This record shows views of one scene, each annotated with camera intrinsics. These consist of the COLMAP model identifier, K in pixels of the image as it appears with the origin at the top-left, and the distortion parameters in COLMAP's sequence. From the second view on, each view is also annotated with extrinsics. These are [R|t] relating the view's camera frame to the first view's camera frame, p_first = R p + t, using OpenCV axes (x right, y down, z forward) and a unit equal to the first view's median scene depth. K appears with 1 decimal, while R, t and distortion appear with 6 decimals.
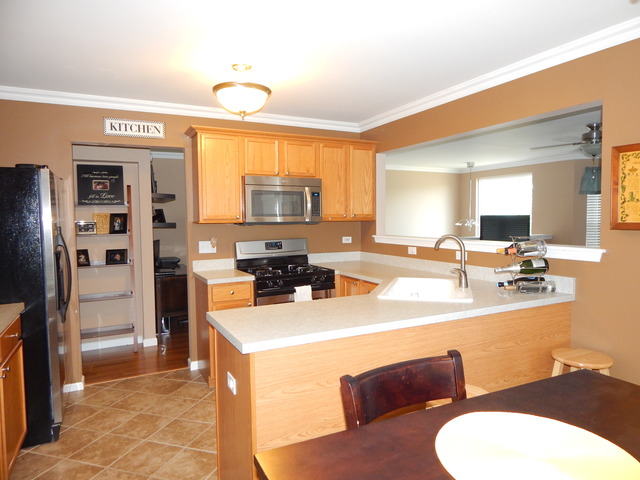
lens RADIAL K [[414.8, 0, 325.4], [0, 414.8, 241.5], [0, 0, 1]] dist [-0.002520, 0.003851]
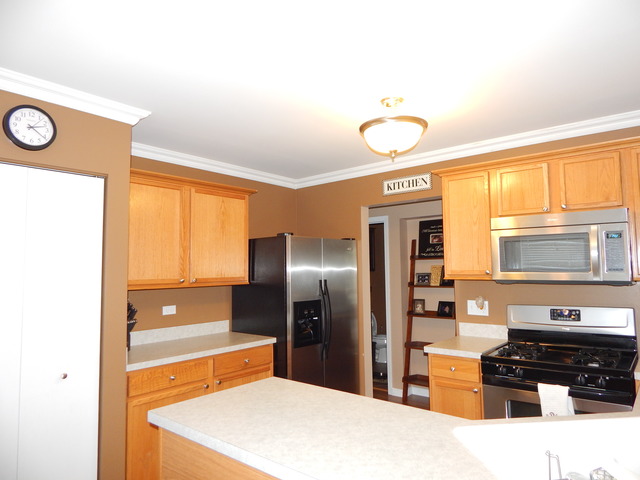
lens RADIAL K [[414.8, 0, 323.9], [0, 414.8, 240.1], [0, 0, 1]] dist [-0.002520, 0.003851]
pose [[0.378973, -0.054500, -0.923802, 0.398519], [-0.053662, 0.995290, -0.080731, -0.040046], [0.923851, 0.080168, 0.374263, 0.427234]]
